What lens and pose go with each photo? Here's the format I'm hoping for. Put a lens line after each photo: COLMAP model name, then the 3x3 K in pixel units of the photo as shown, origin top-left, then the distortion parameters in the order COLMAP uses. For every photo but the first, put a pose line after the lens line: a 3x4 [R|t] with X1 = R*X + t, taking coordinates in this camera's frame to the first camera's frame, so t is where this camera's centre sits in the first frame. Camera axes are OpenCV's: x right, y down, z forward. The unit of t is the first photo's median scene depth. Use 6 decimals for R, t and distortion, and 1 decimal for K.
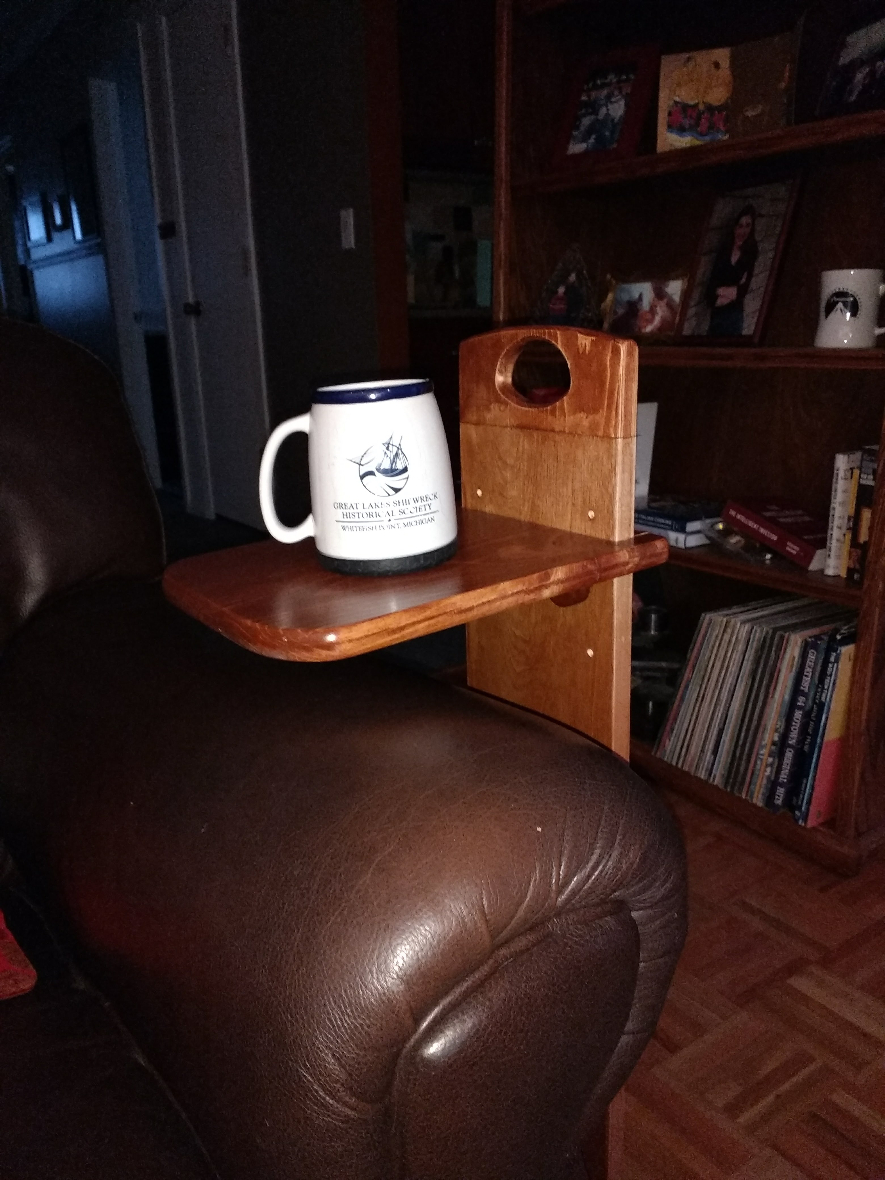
lens RADIAL K [[923.9, 0, 442.5], [0, 923.9, 590.0], [0, 0, 1]] dist [-0.004240, -0.001465]
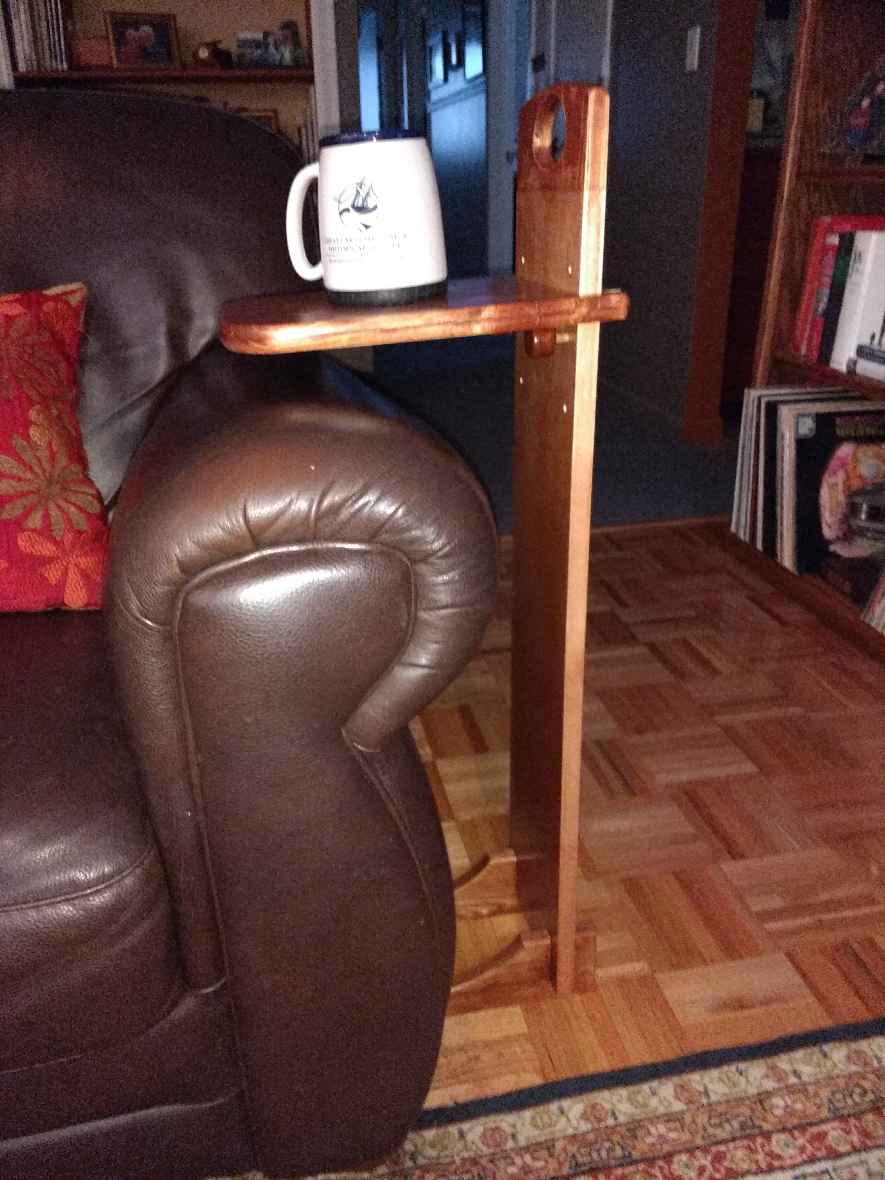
lens RADIAL K [[879.6, 0, 442.5], [0, 879.6, 590.0], [0, 0, 1]] dist [-0.000590, 0.002348]
pose [[0.910122, 0.185168, -0.370662, 0.469529], [-0.124893, 0.975577, 0.180698, 0.111360], [0.395068, -0.118164, 0.911020, -0.021978]]
